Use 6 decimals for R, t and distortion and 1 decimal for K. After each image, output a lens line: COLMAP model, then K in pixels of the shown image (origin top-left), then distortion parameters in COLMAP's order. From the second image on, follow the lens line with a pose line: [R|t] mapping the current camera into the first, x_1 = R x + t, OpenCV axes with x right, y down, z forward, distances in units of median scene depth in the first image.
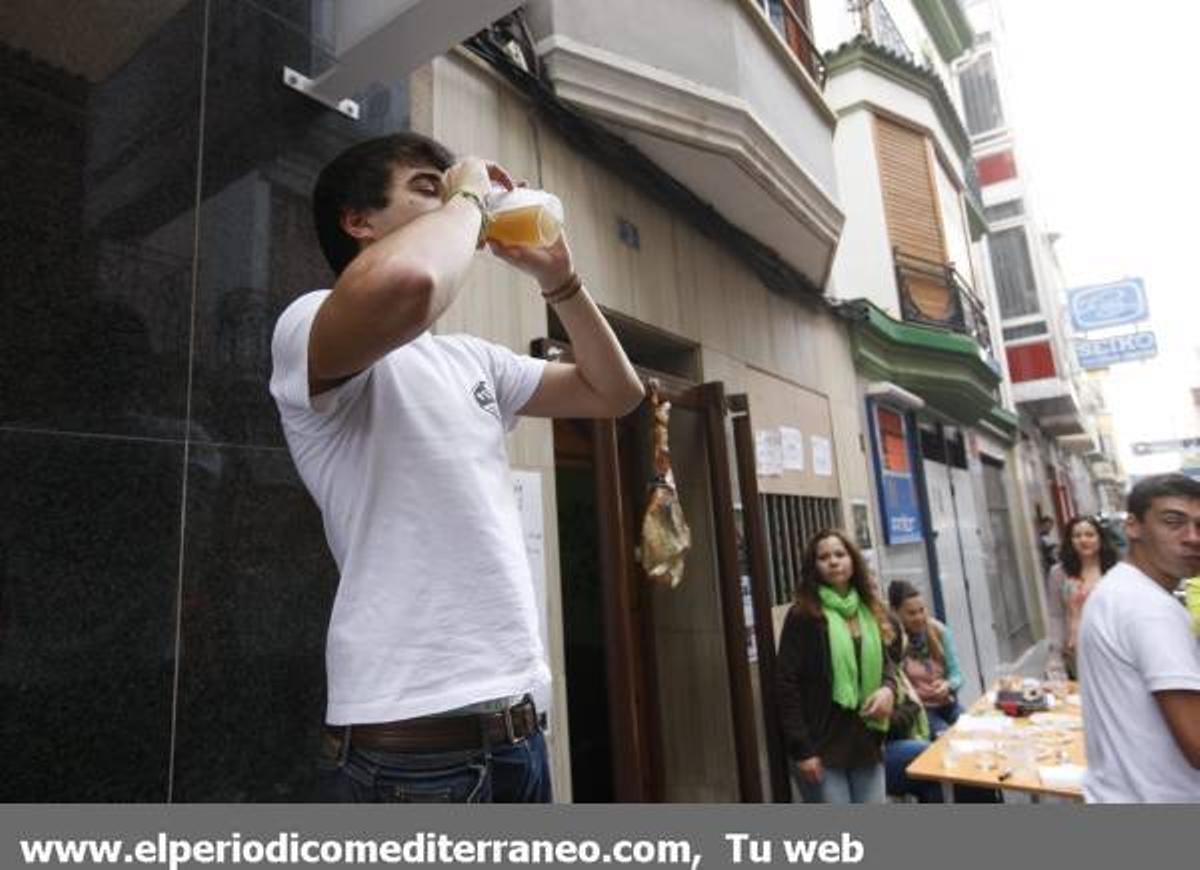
lens RADIAL K [[757.4, 0, 586.2], [0, 757.4, 402.0], [0, 0, 1]] dist [-0.020852, 0.017570]
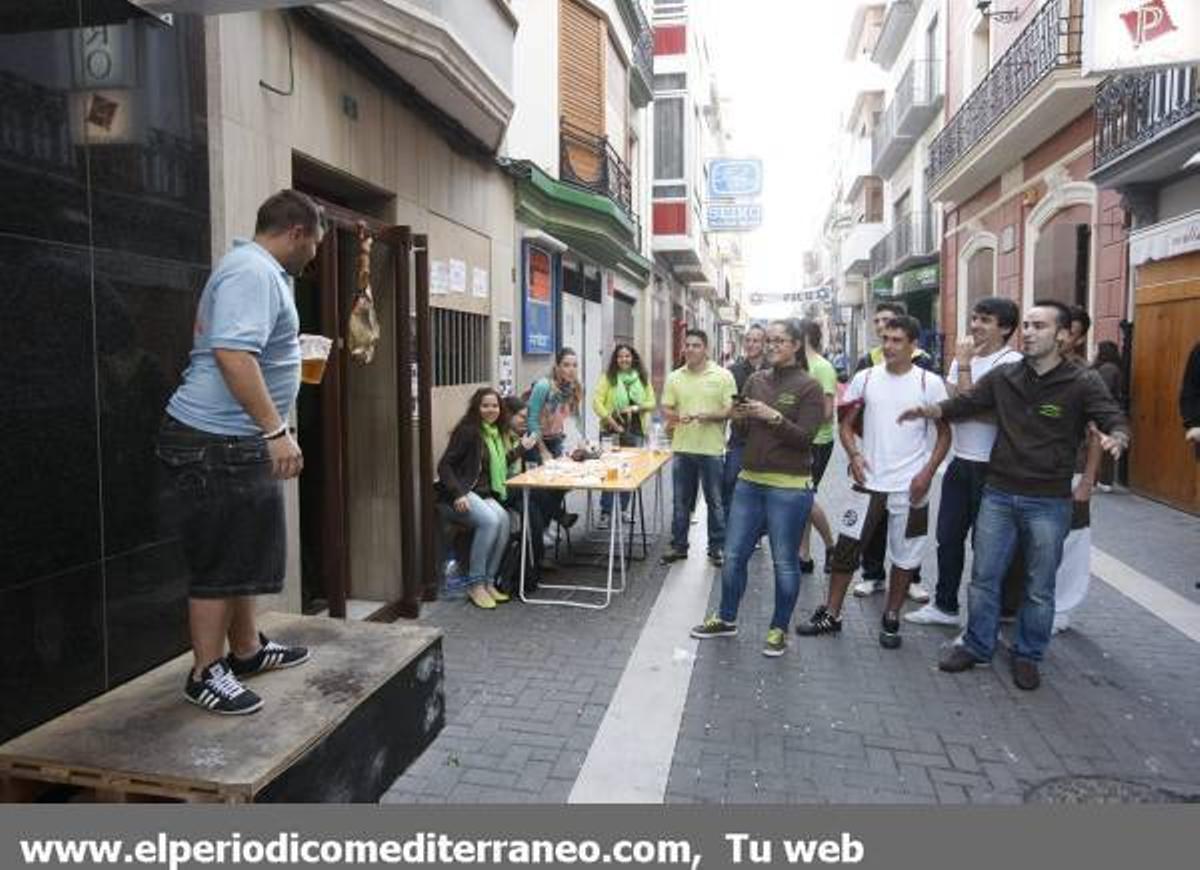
lens RADIAL K [[780.0, 0, 576.5], [0, 780.0, 400.1], [0, 0, 1]] dist [-0.030418, 0.035004]
pose [[0.919335, 0.038132, 0.391624, -0.052809], [-0.130265, 0.968663, 0.211479, -0.034716], [-0.371288, -0.245435, 0.895493, -0.288108]]
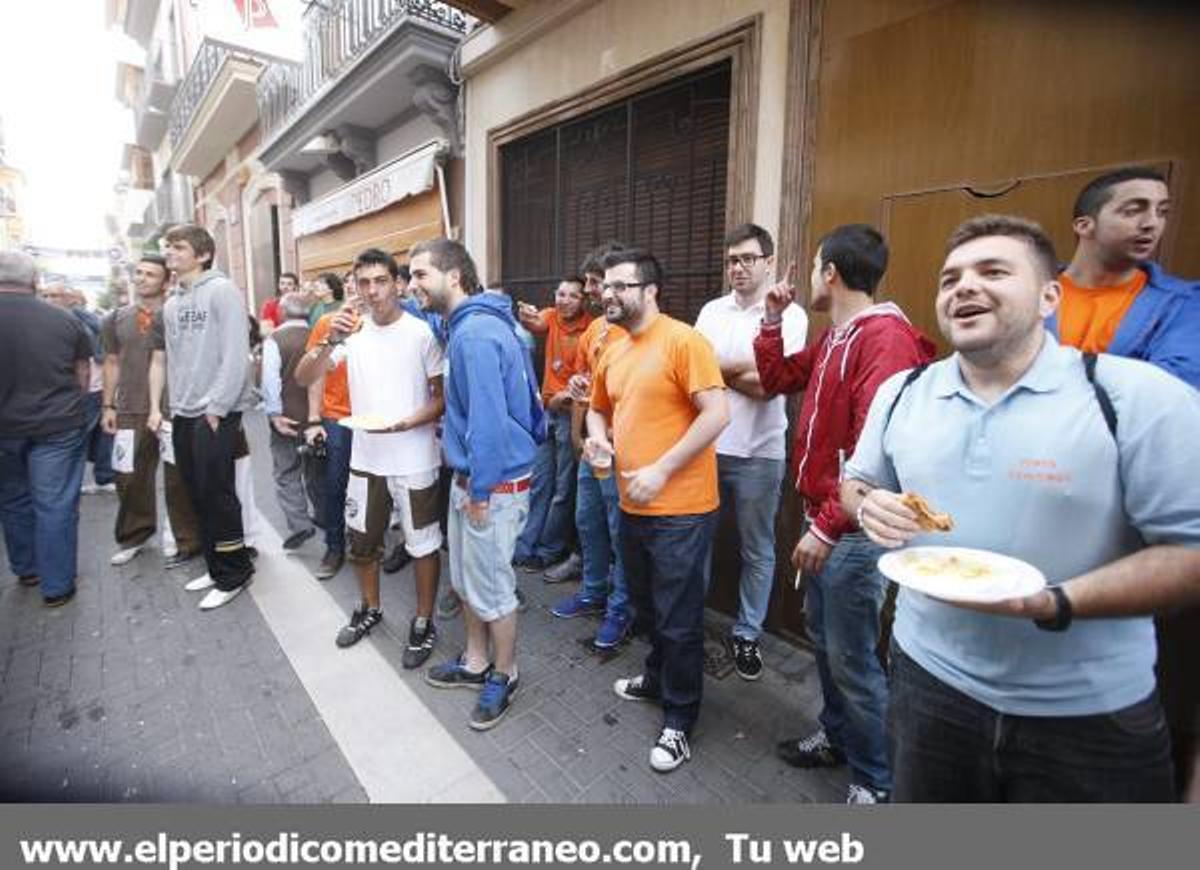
lens RADIAL K [[550.8, 0, 595.7], [0, 550.8, 404.0], [0, 0, 1]] dist [-0.045927, 0.012128]
pose [[0.189608, -0.095636, 0.977191, 0.367702], [-0.212970, 0.967545, 0.136015, -0.057843], [-0.958485, -0.233902, 0.163086, -0.266769]]
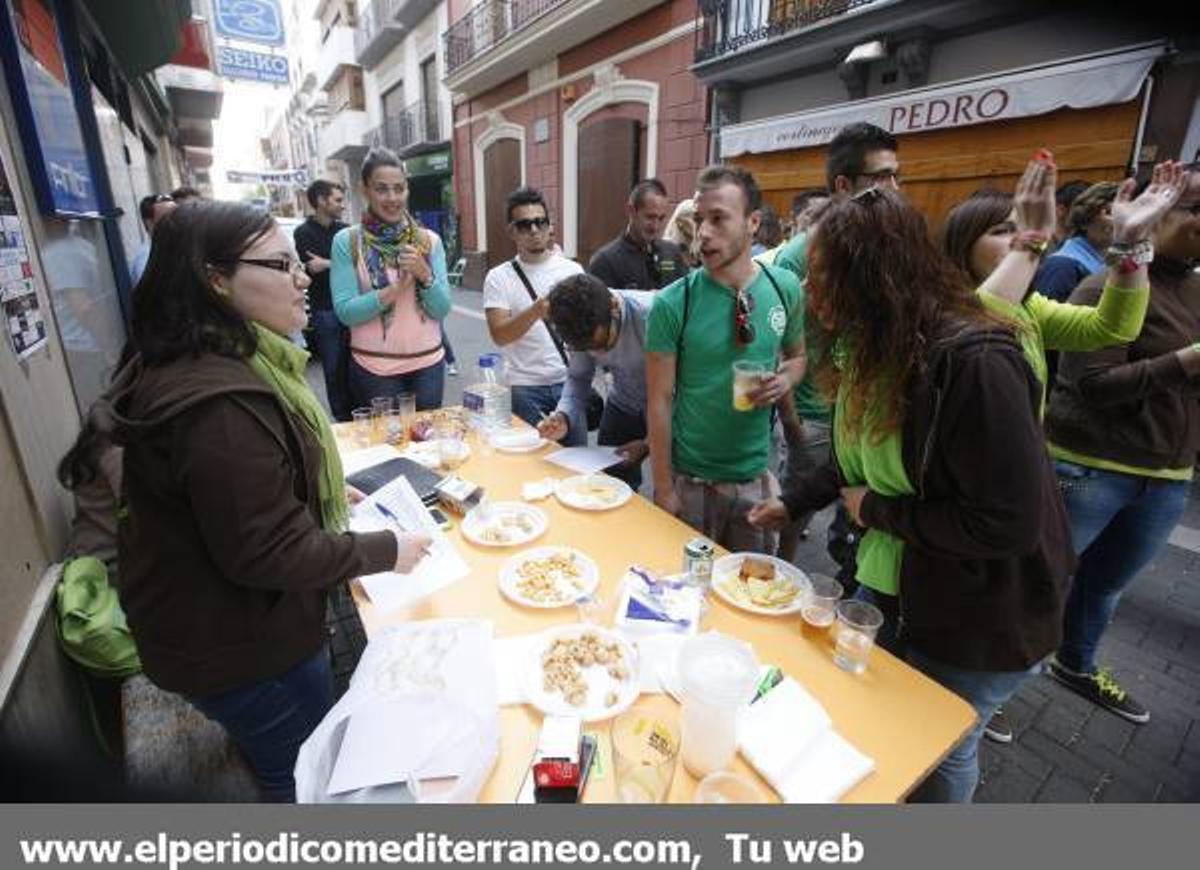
lens RADIAL K [[550.8, 0, 592.0], [0, 550.8, 399.5], [0, 0, 1]] dist [-0.045927, 0.012128]
pose [[0.334613, -0.202184, 0.920411, 0.174053], [-0.219144, 0.933241, 0.284671, 0.123803], [-0.916521, -0.296957, 0.267967, 0.536287]]
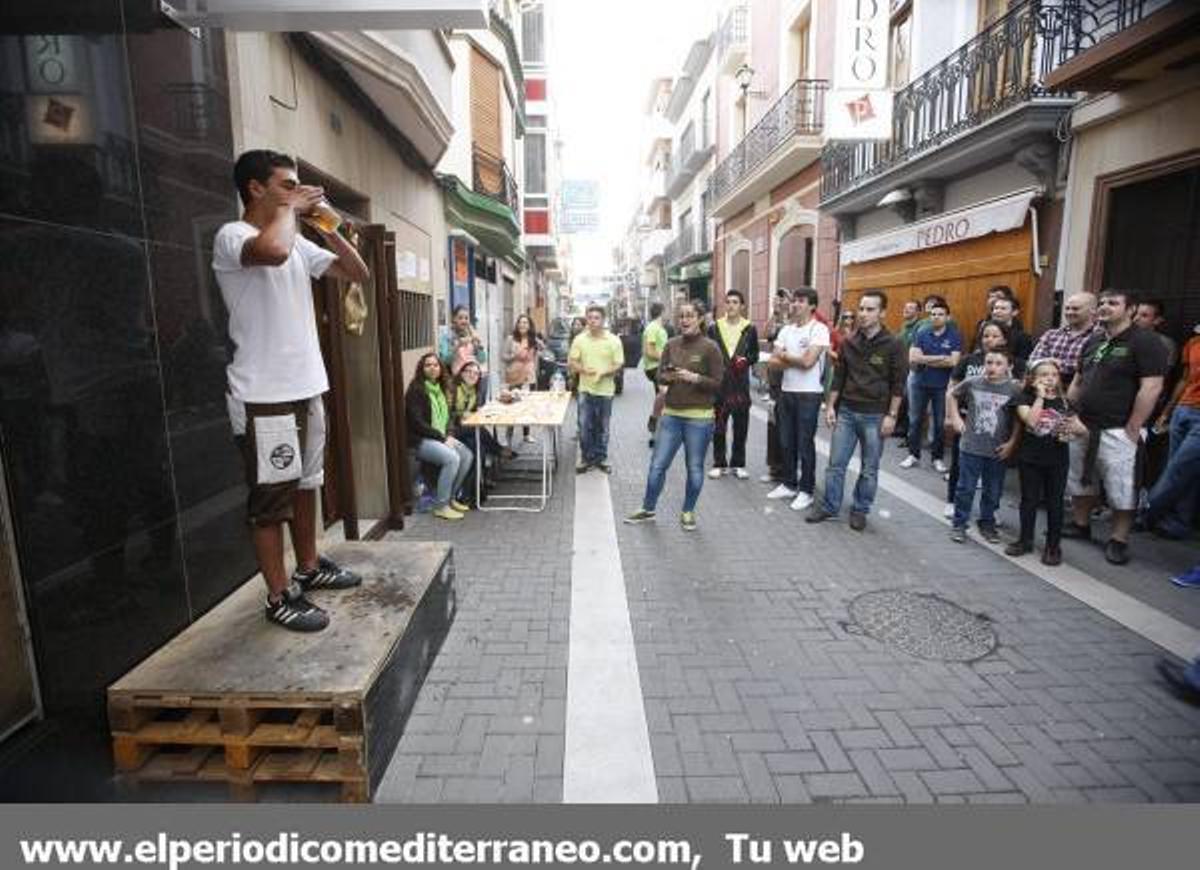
lens RADIAL K [[550.8, 0, 584.6], [0, 550.8, 396.1], [0, 0, 1]] dist [-0.045927, 0.012128]
pose [[0.801045, -0.024639, 0.598096, -0.126374], [-0.160096, 0.953937, 0.253718, -0.024599], [-0.576798, -0.298993, 0.760202, -0.207620]]
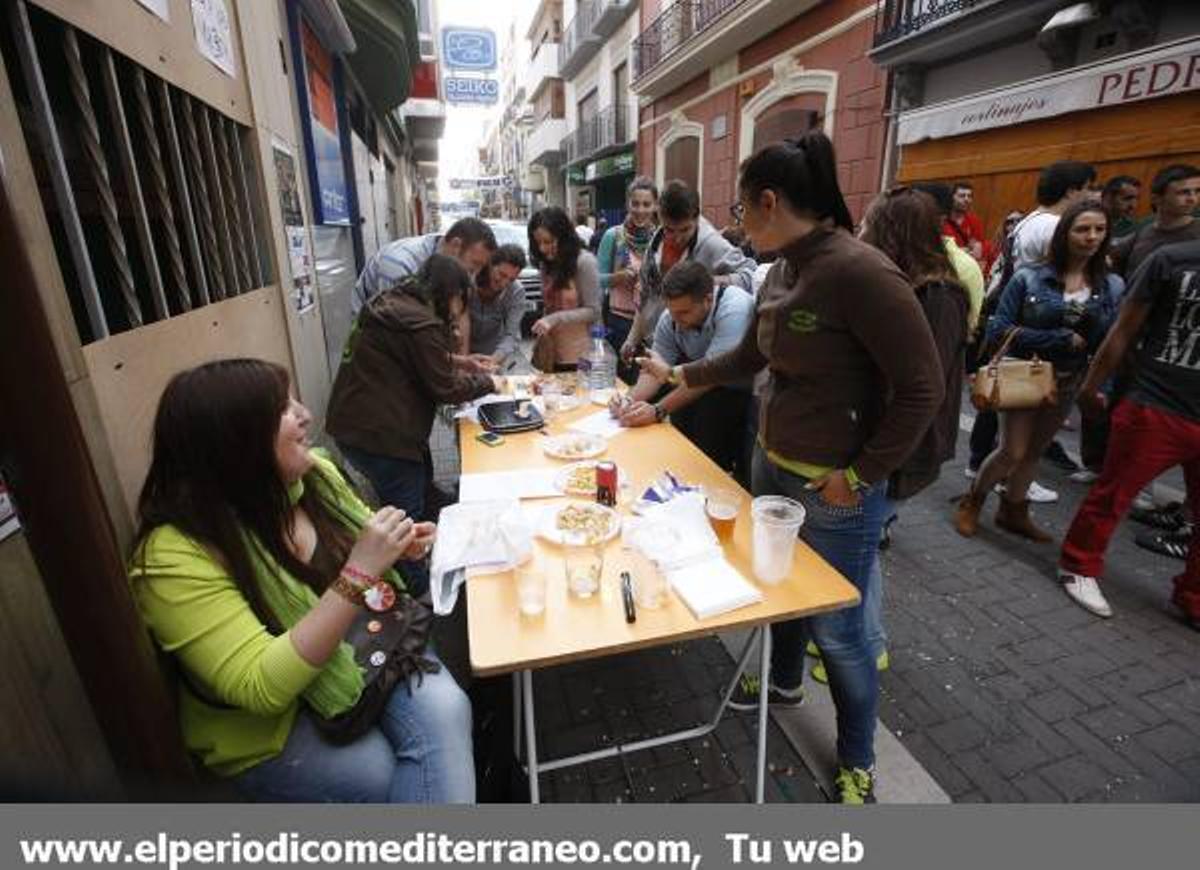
lens RADIAL K [[550.8, 0, 589.8], [0, 550.8, 395.8], [0, 0, 1]] dist [-0.045927, 0.012128]
pose [[0.625183, -0.169036, 0.761953, 0.128525], [-0.181570, 0.917979, 0.352627, 0.105804], [-0.759064, -0.358804, 0.543214, 0.437433]]
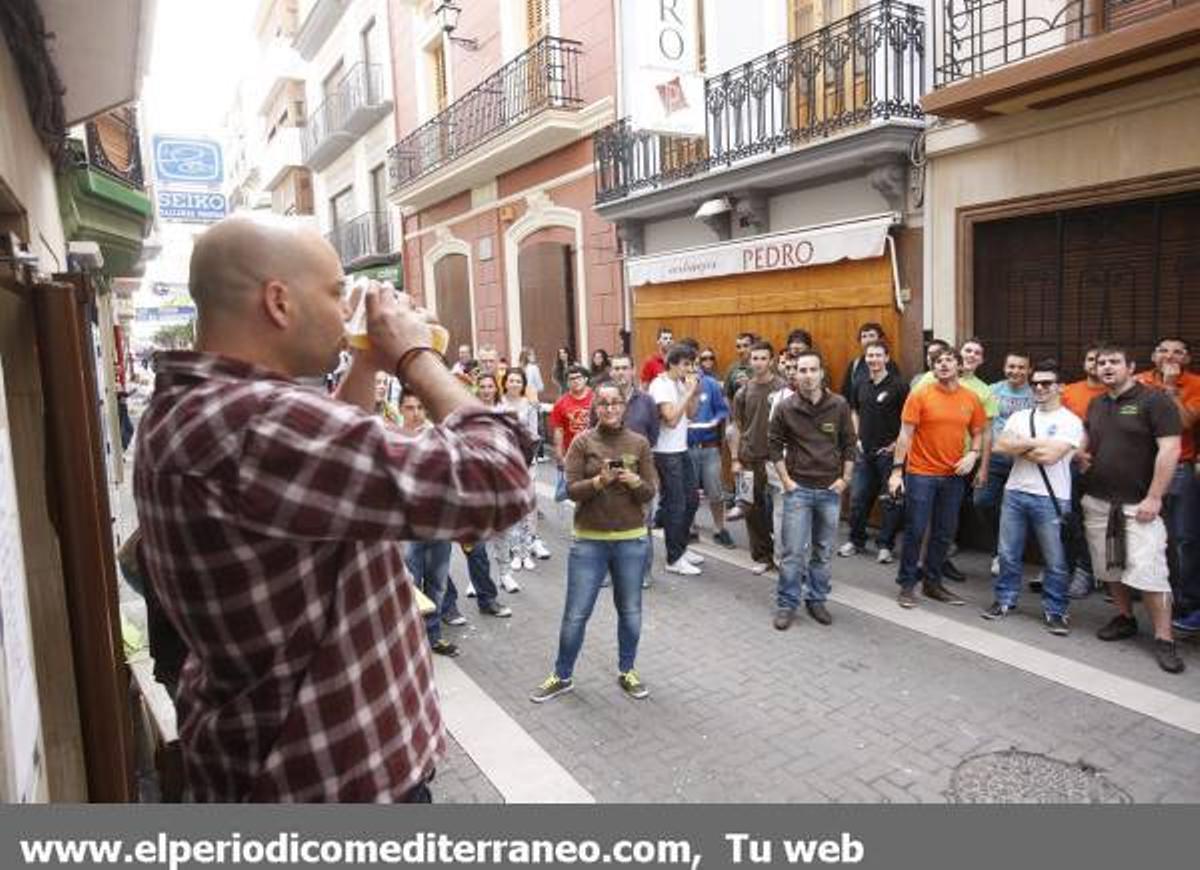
lens RADIAL K [[780.0, 0, 592.0], [0, 780.0, 389.6], [0, 0, 1]] dist [-0.030418, 0.035004]
pose [[0.383145, -0.033609, 0.923076, -0.223164], [-0.160852, 0.981641, 0.102506, -0.044462], [-0.909575, -0.187754, 0.370705, 0.100281]]
